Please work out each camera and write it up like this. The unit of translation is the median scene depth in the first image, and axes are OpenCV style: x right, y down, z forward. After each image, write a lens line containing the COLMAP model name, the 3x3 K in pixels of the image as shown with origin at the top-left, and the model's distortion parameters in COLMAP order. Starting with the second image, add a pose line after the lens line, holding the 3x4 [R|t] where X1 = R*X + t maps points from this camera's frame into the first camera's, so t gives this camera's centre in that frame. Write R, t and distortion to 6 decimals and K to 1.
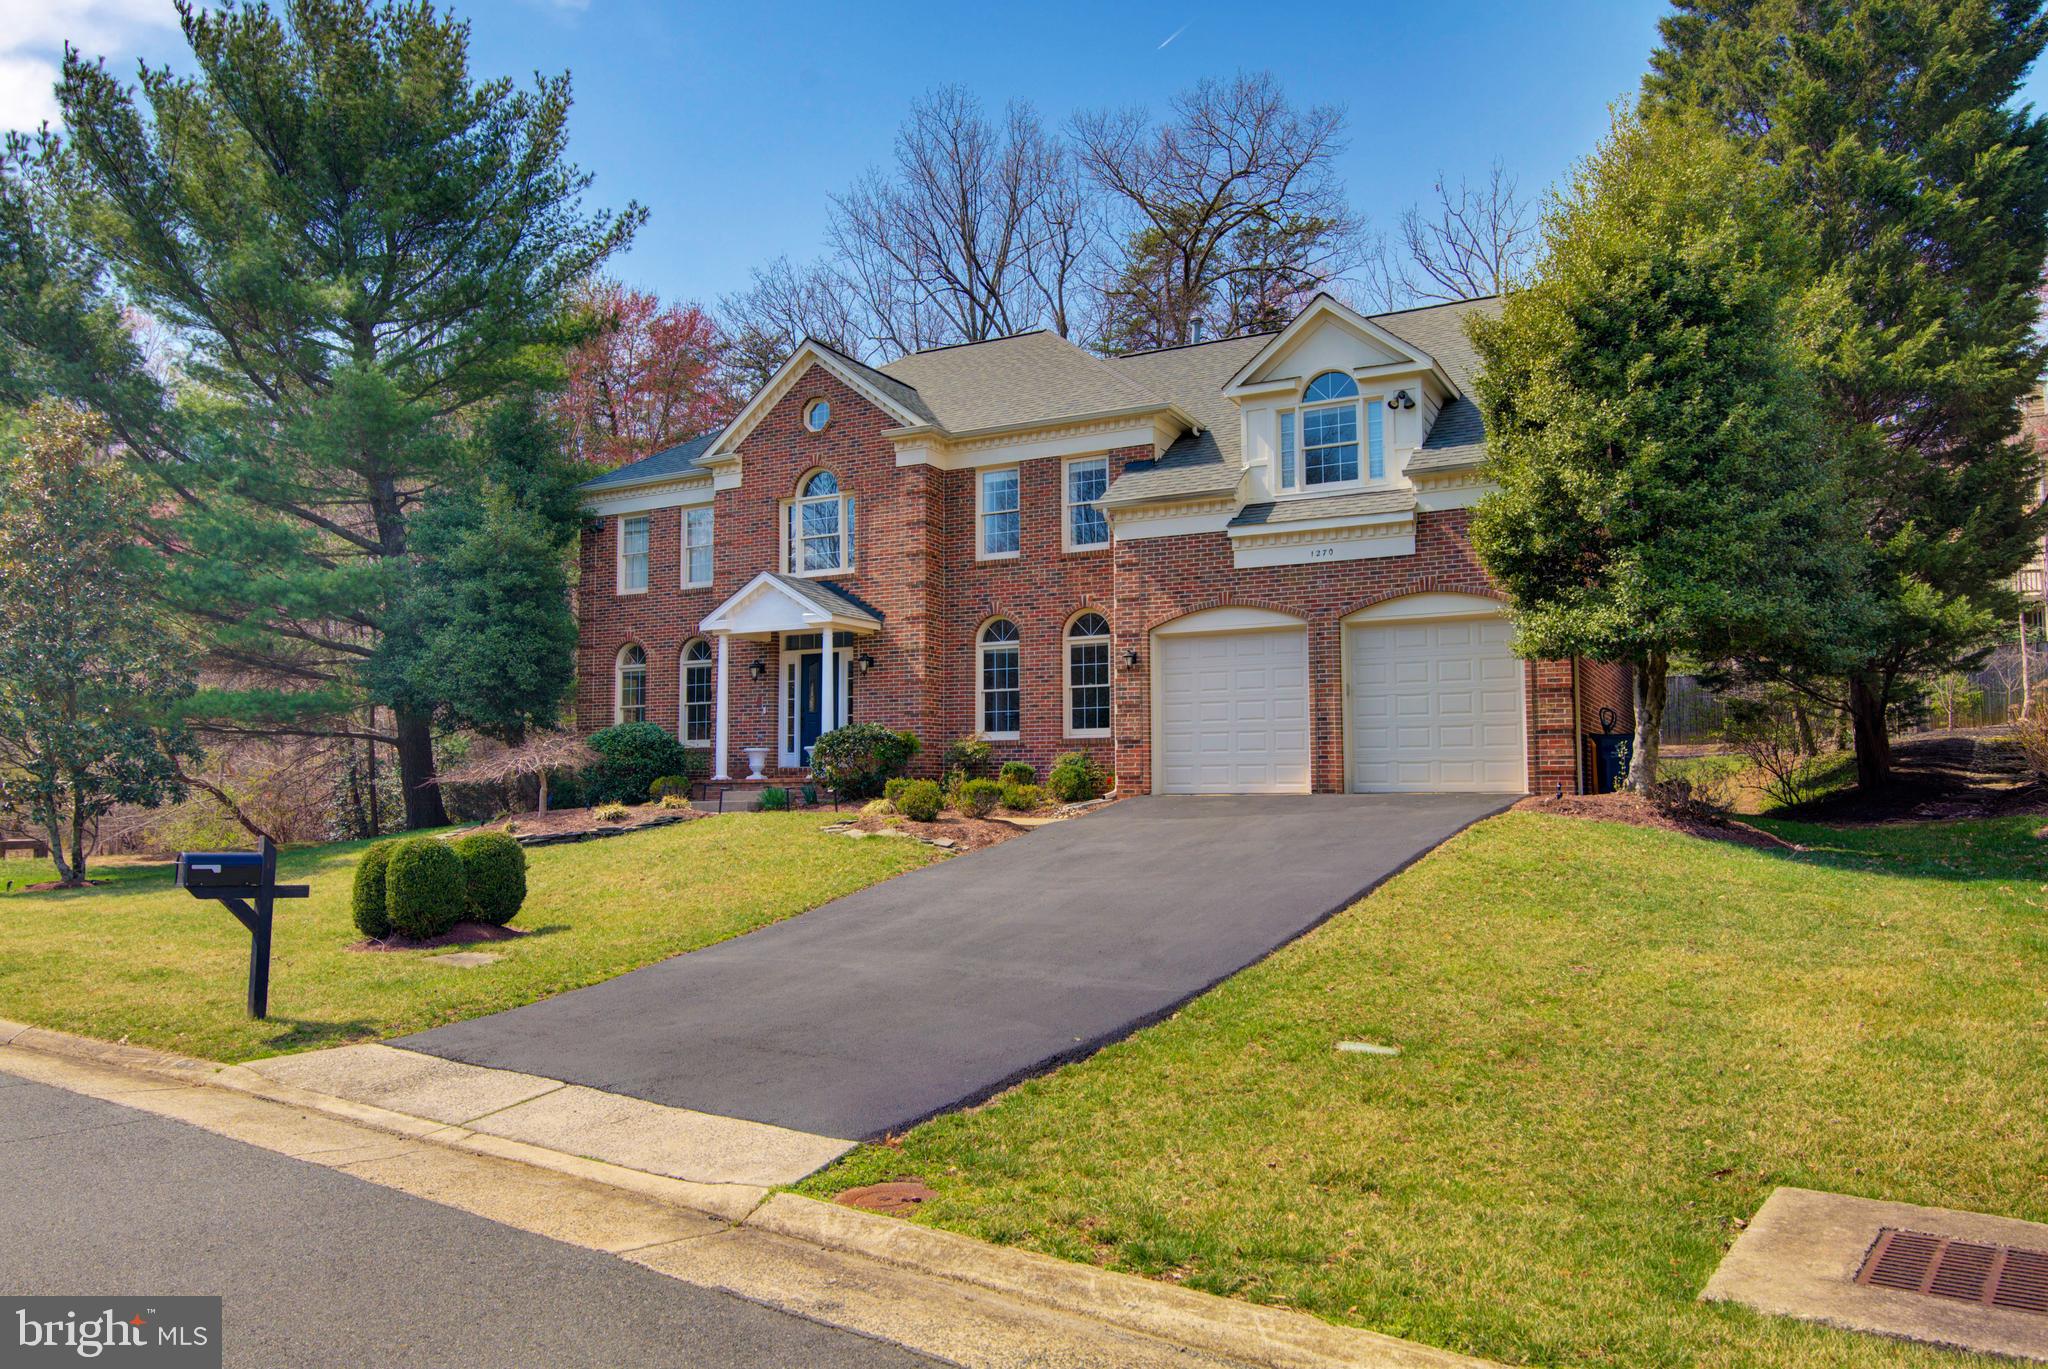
lens RADIAL K [[1376.1, 0, 1024.0], [0, 1376.1, 684.5], [0, 0, 1]] dist [-0.004631, -0.001271]
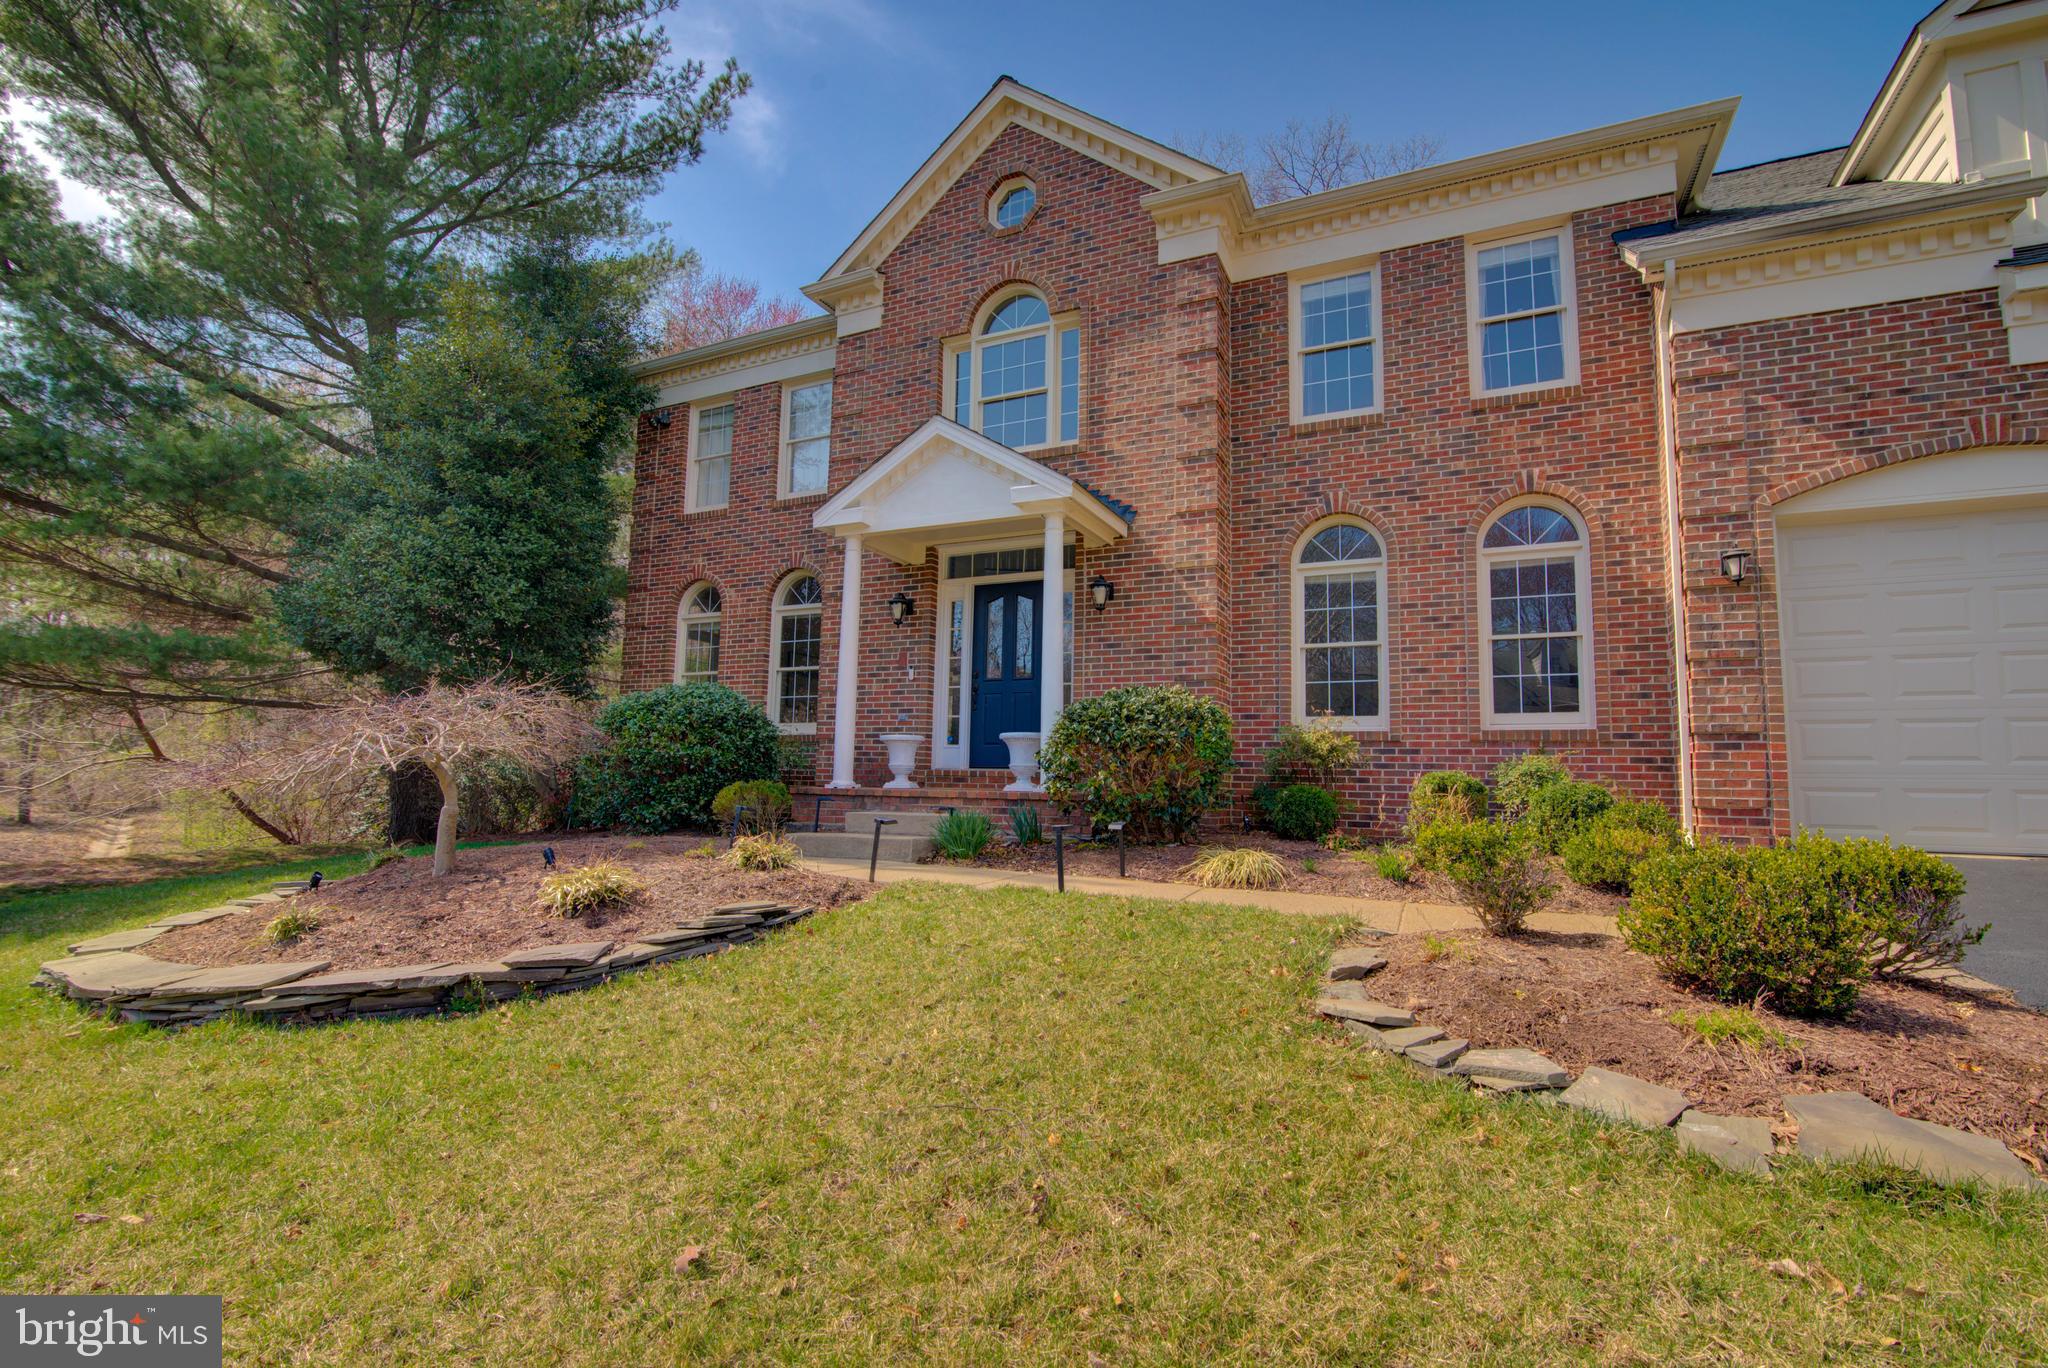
lens RADIAL K [[940.7, 0, 1024.0], [0, 940.7, 684.0], [0, 0, 1]] dist [-0.018580, 0.001161]
pose [[0.999065, 0.028930, 0.032141, -0.159226], [-0.027997, 0.999185, -0.029089, 0.035186], [-0.032956, 0.028162, 0.999060, 0.609172]]
